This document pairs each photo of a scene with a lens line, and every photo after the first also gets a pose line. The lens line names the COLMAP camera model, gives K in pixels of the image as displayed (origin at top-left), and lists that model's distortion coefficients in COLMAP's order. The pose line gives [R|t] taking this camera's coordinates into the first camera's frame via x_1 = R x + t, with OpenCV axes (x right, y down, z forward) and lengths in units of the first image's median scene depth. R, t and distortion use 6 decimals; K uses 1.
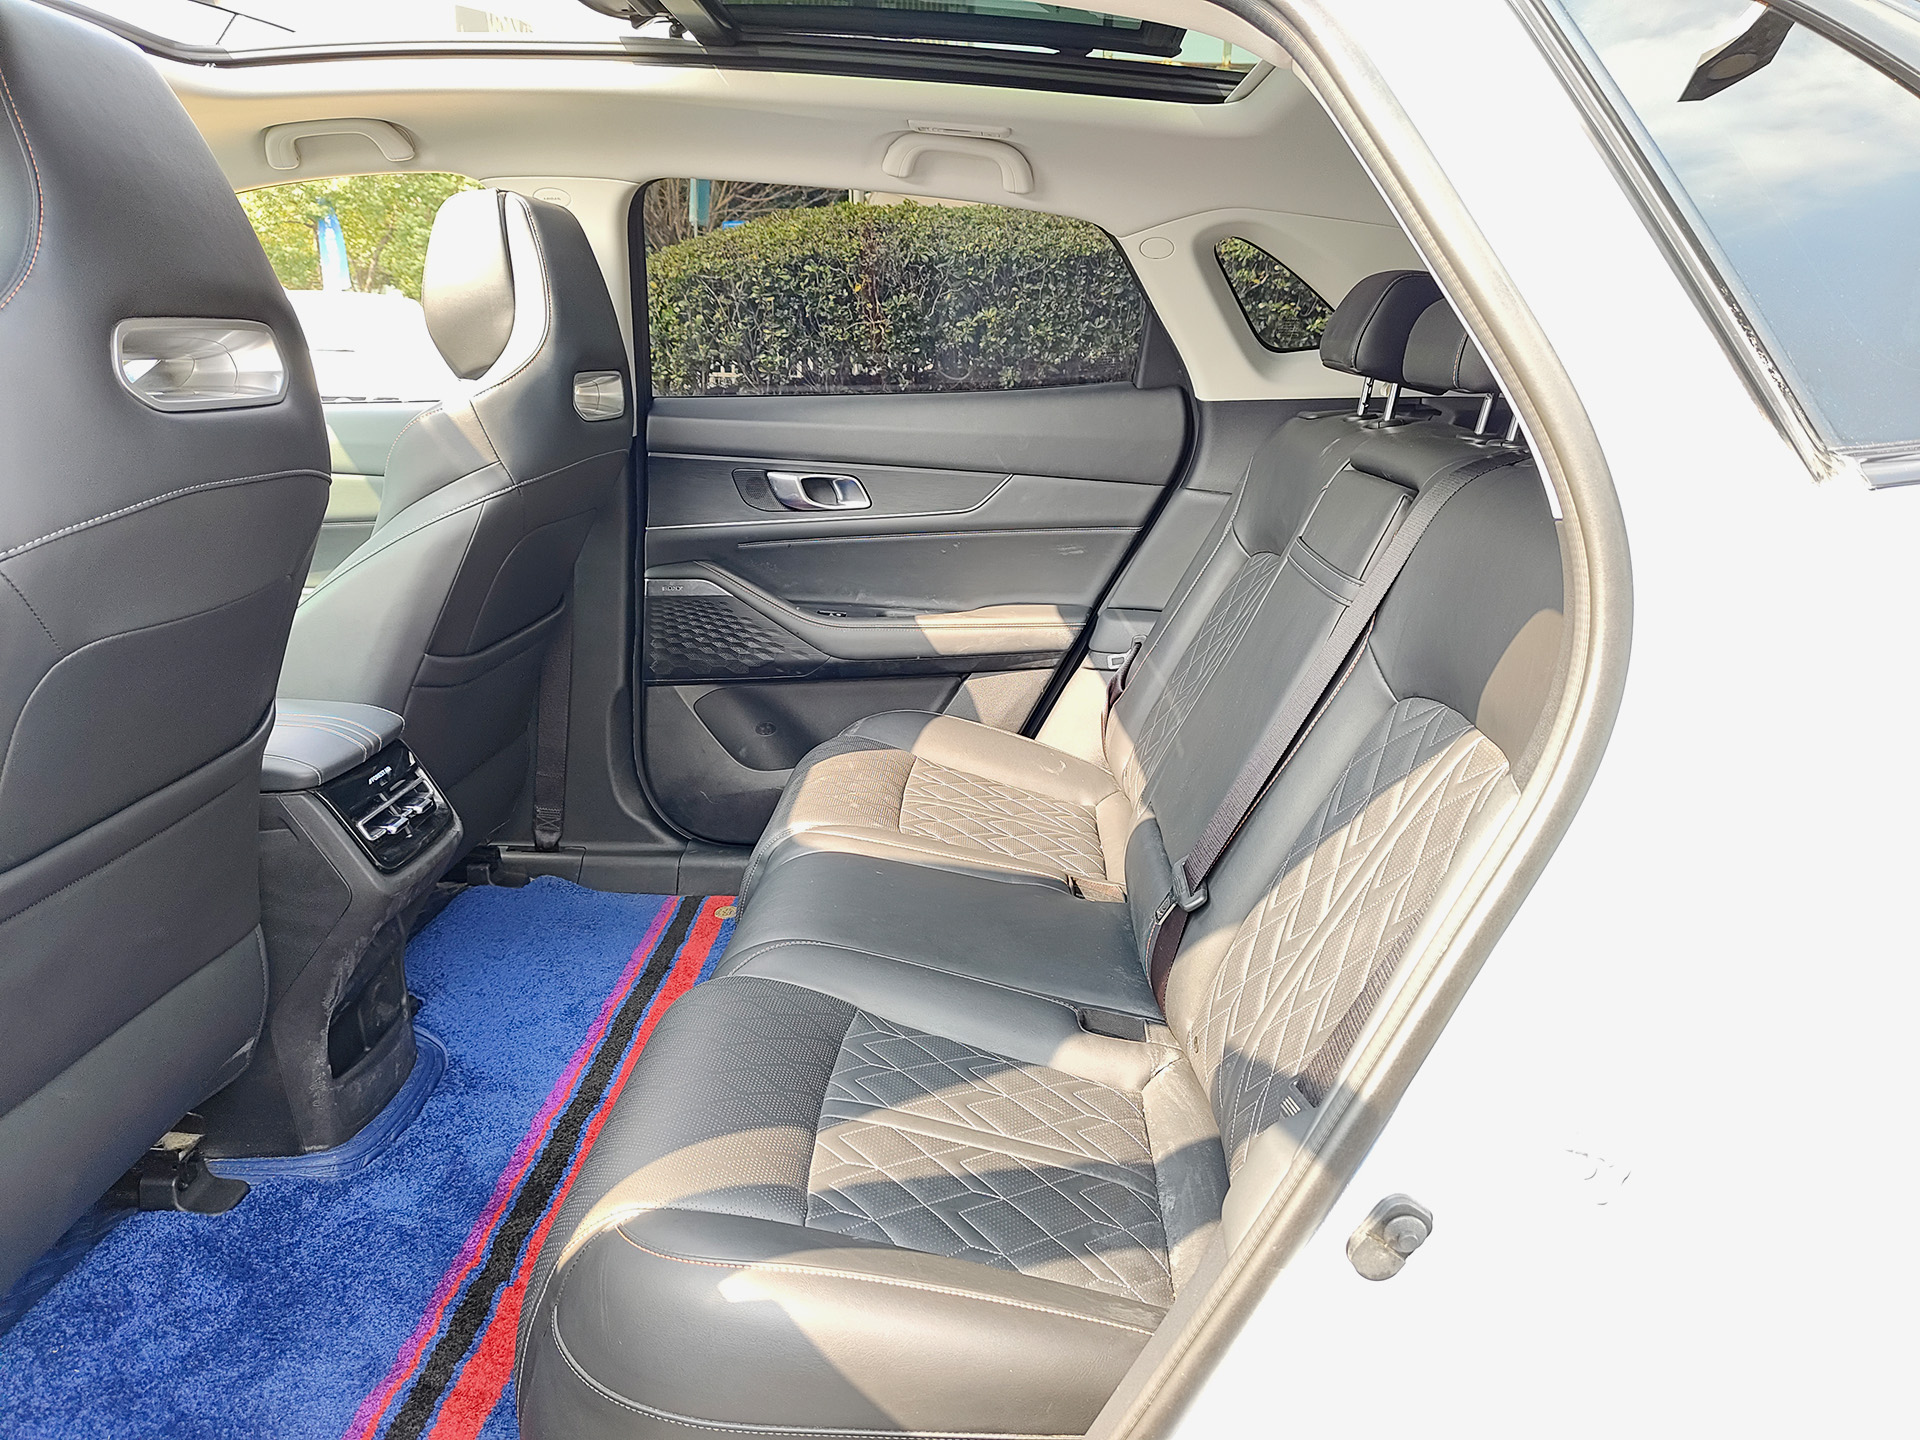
lens RADIAL K [[1329.1, 0, 960.4], [0, 1329.1, 724.6], [0, 0, 1]] dist [0.032728, -0.033100]
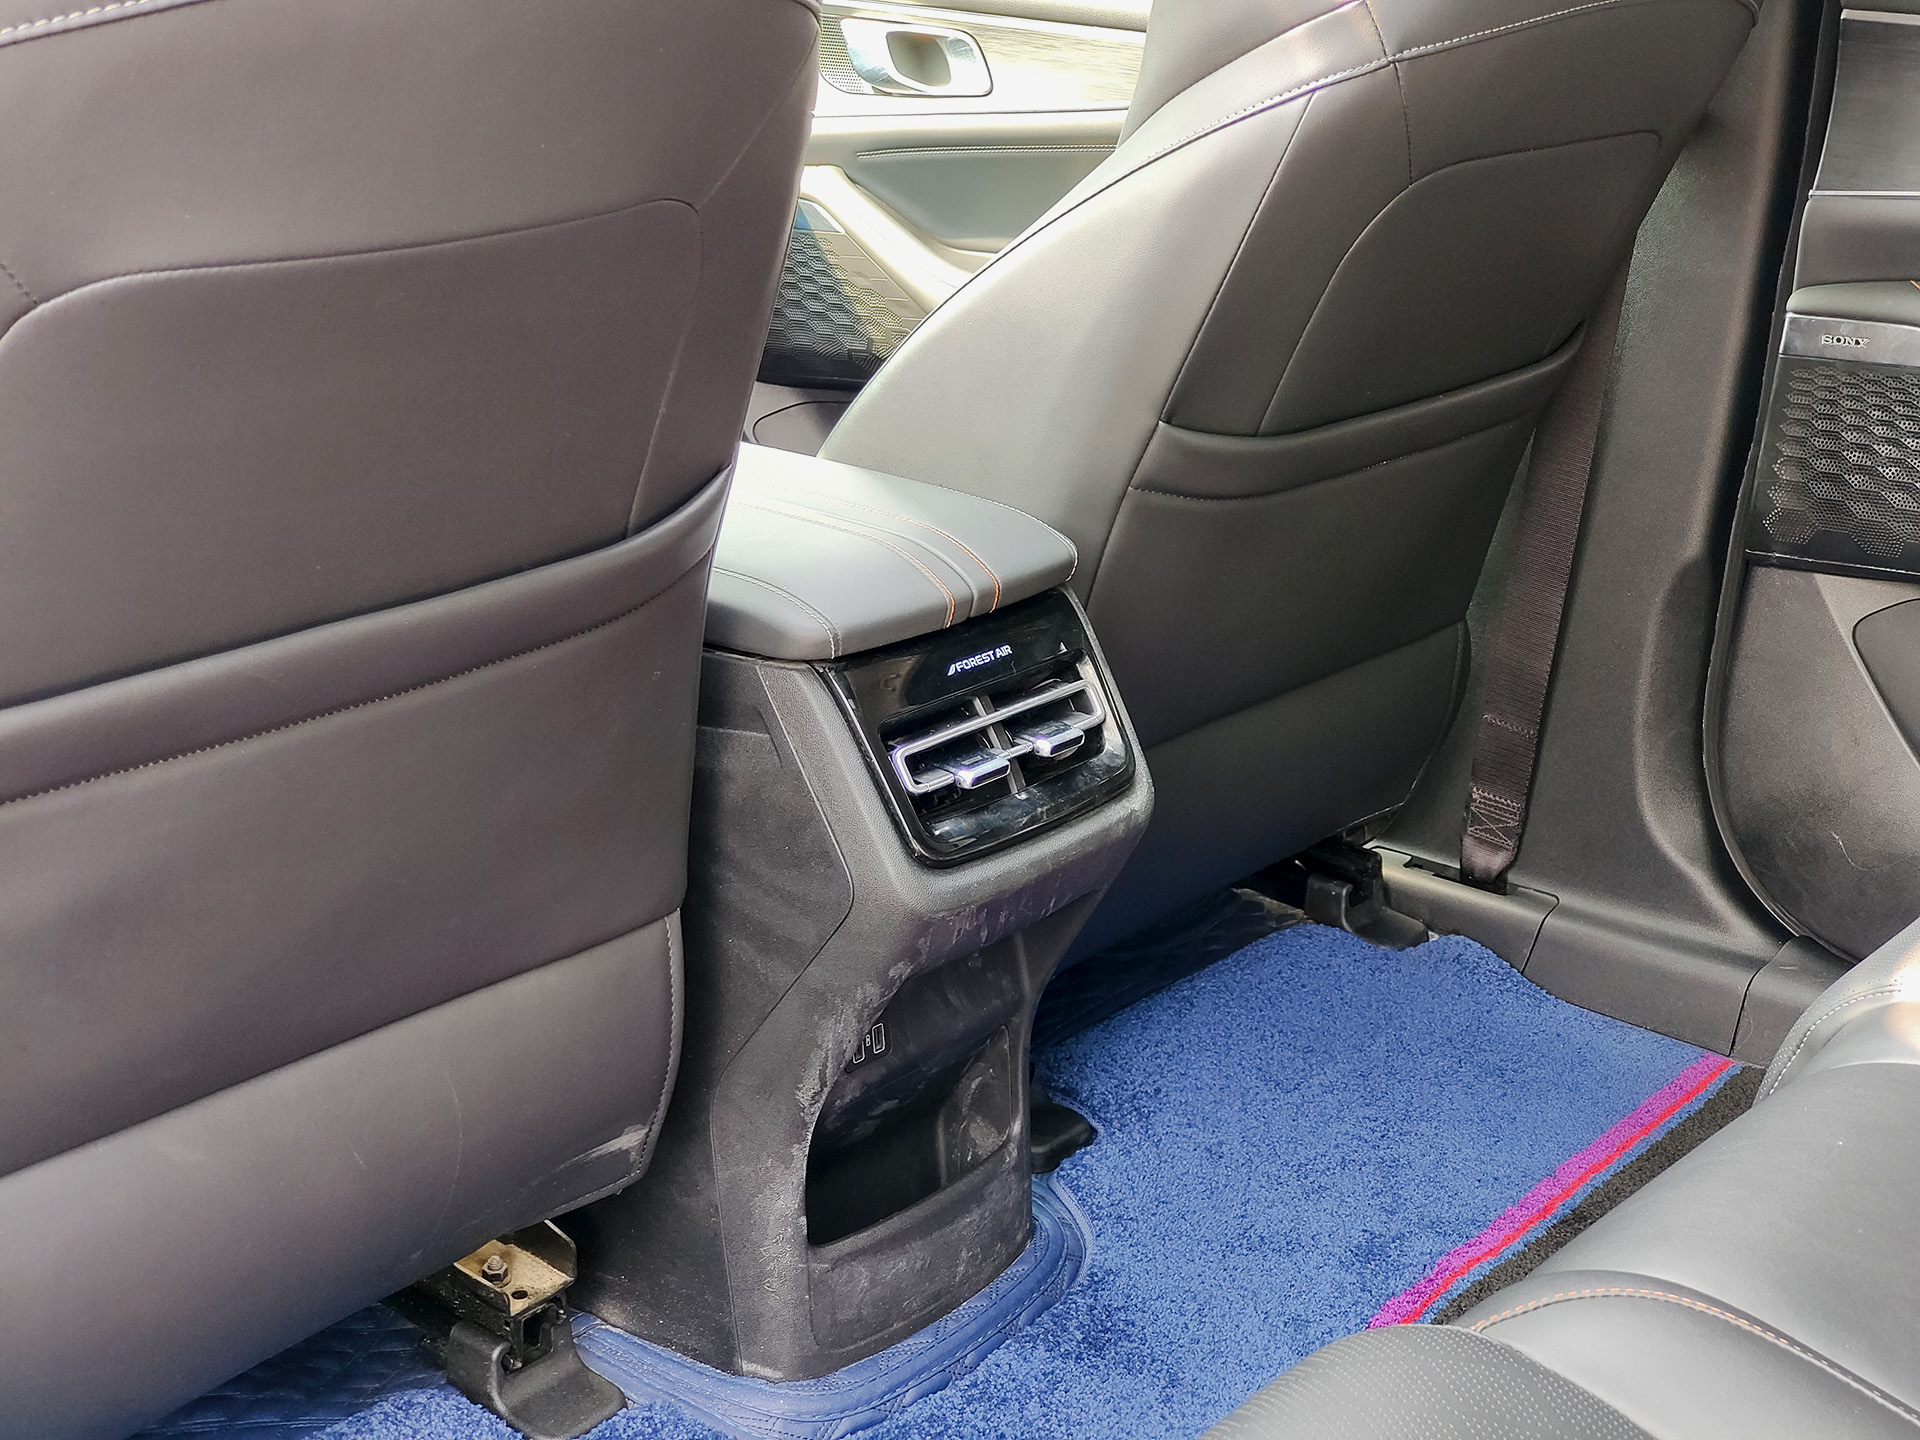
lens RADIAL K [[2610.6, 0, 959.7], [0, 2610.6, 717.4], [0, 0, 1]] dist [0.109805, 0.000000]
pose [[0.784525, 0.190799, -0.590014, 0.103482], [-0.165735, 0.981389, 0.096989, -0.028911], [0.597538, 0.021695, 0.801547, 0.236739]]
